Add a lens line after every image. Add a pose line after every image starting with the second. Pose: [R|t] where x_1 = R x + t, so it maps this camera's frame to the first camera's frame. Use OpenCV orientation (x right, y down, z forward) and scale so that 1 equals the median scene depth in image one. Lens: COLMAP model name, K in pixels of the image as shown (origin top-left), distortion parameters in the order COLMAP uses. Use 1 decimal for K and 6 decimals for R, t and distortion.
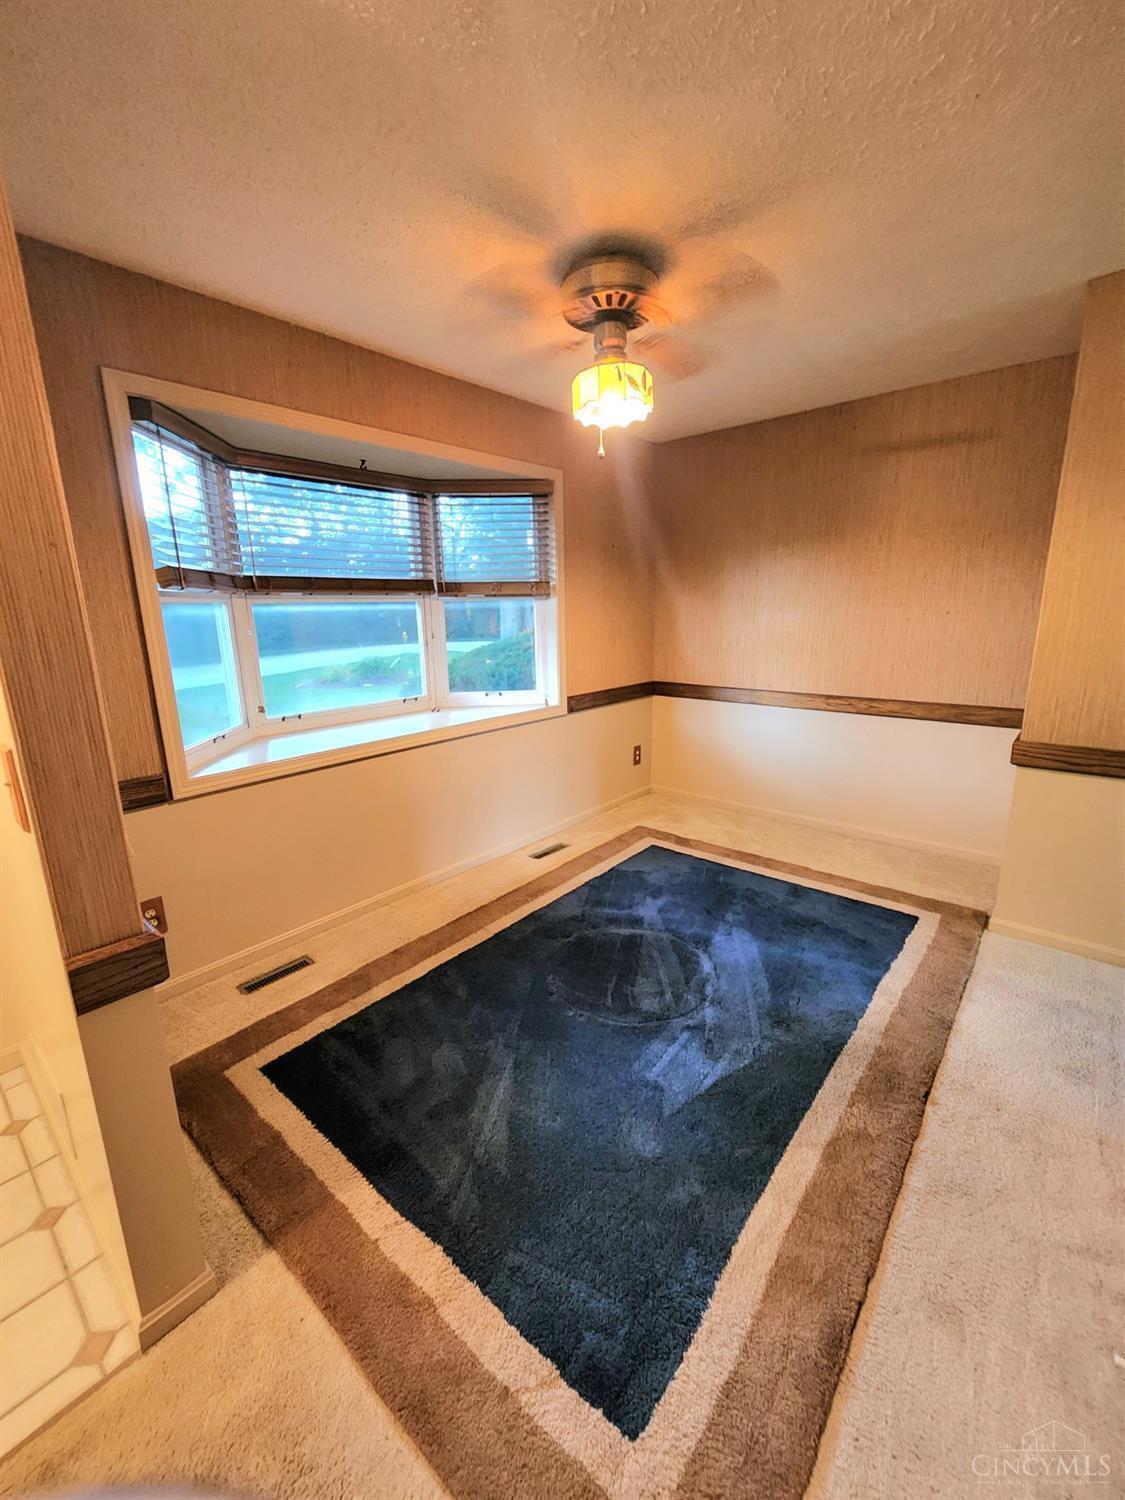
lens RADIAL K [[620.9, 0, 562.5], [0, 620.9, 750.0], [0, 0, 1]] dist [0.001206, -0.000001]
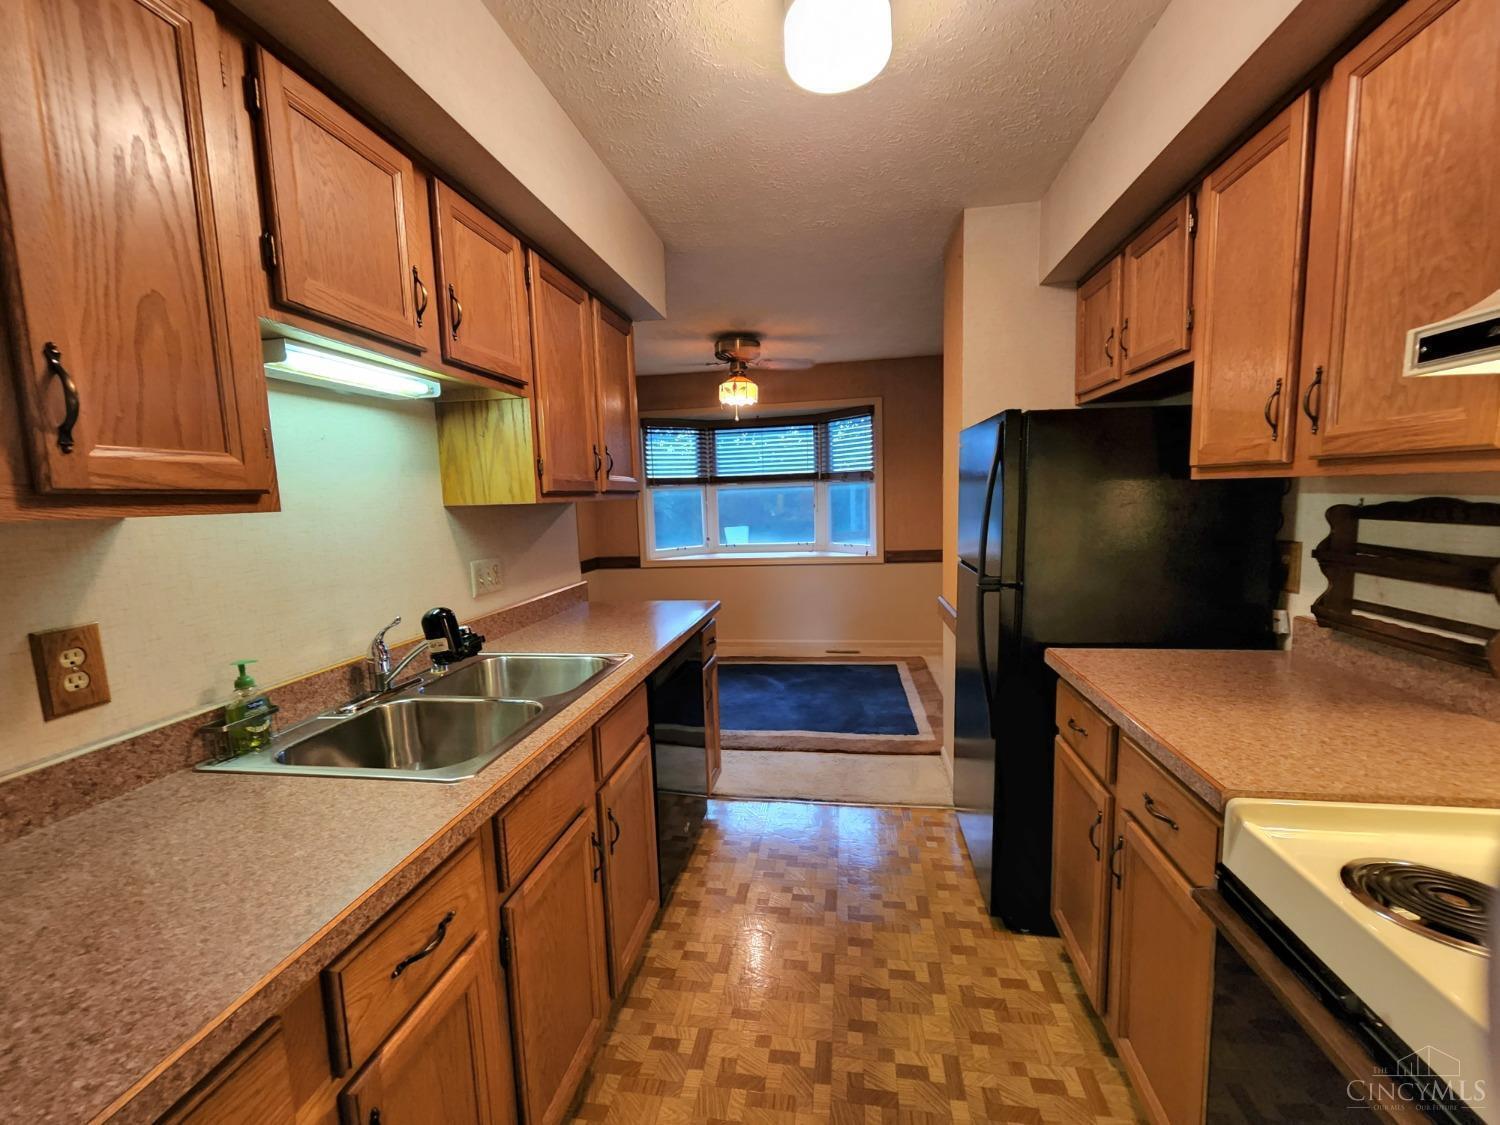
lens RADIAL K [[605.6, 0, 753.2], [0, 605.6, 568.9], [0, 0, 1]] dist [-0.016014, -0.000132]
pose [[0.534587, 0.101982, -0.838938, 1.223949], [-0.167175, 0.985837, 0.013312, -0.017612], [0.828414, 0.133133, 0.544065, 0.020610]]
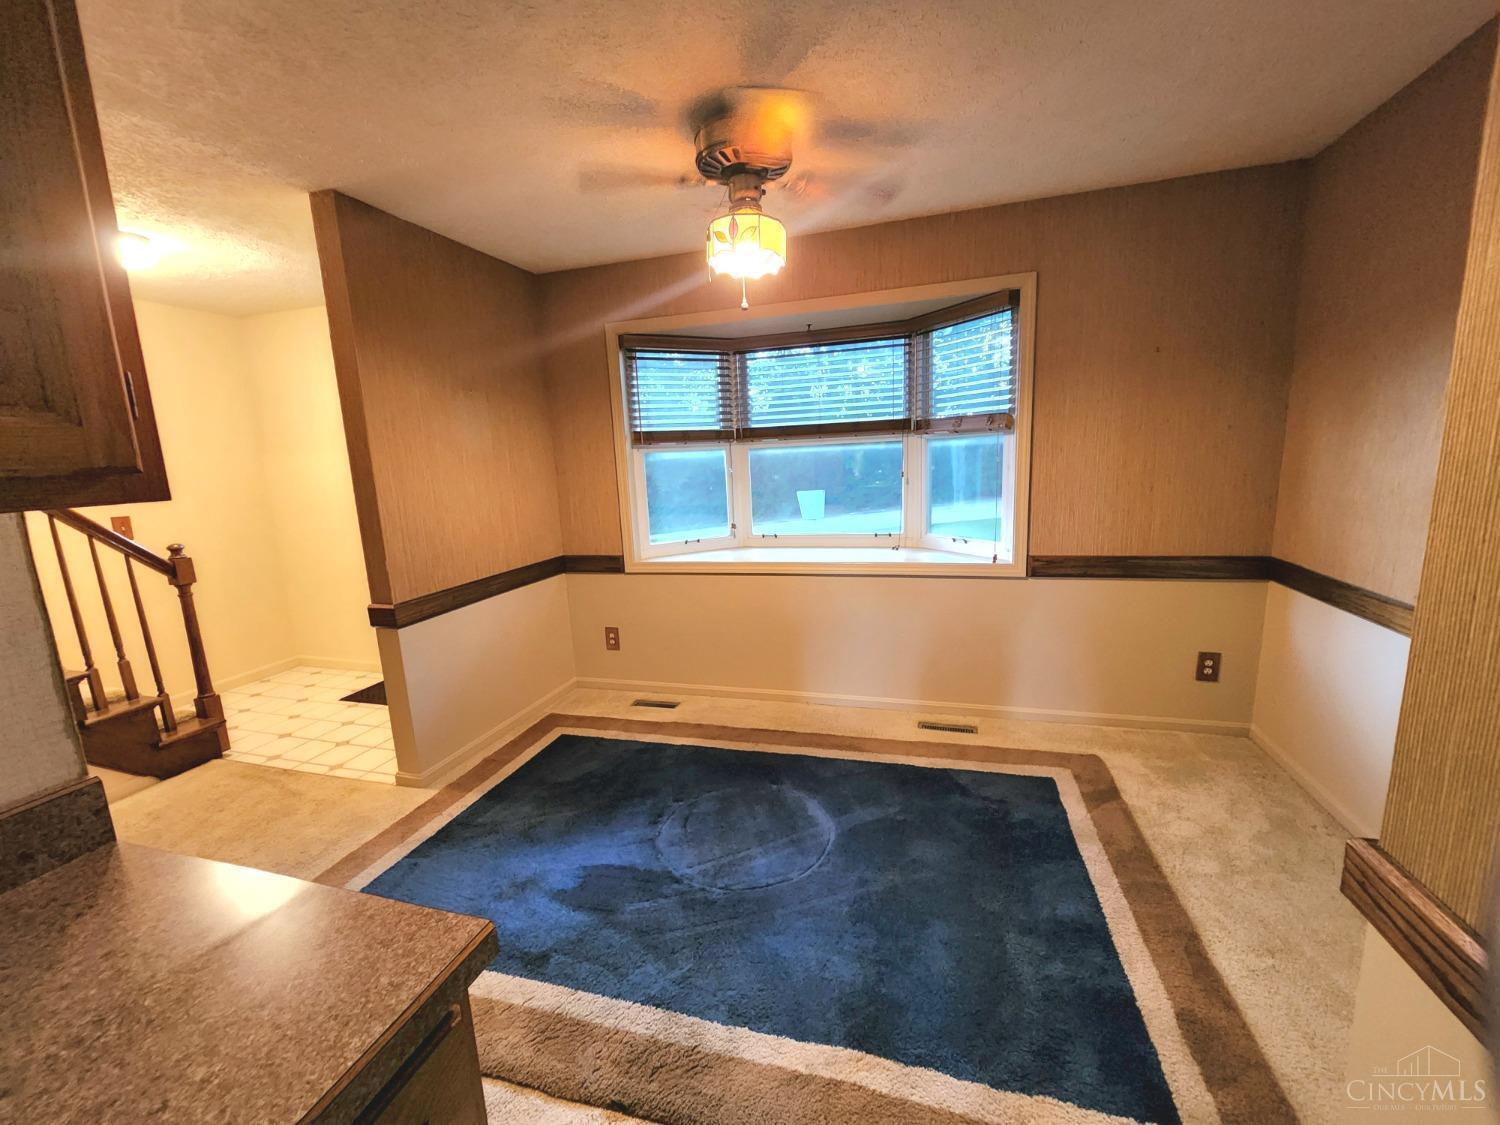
lens RADIAL K [[605.6, 0, 753.2], [0, 605.6, 568.9], [0, 0, 1]] dist [-0.016014, -0.000132]
pose [[0.410382, 0.165026, -0.896857, 0.680354], [-0.170217, 0.980066, 0.102449, -0.108028], [0.895886, 0.110617, 0.430292, 0.438170]]
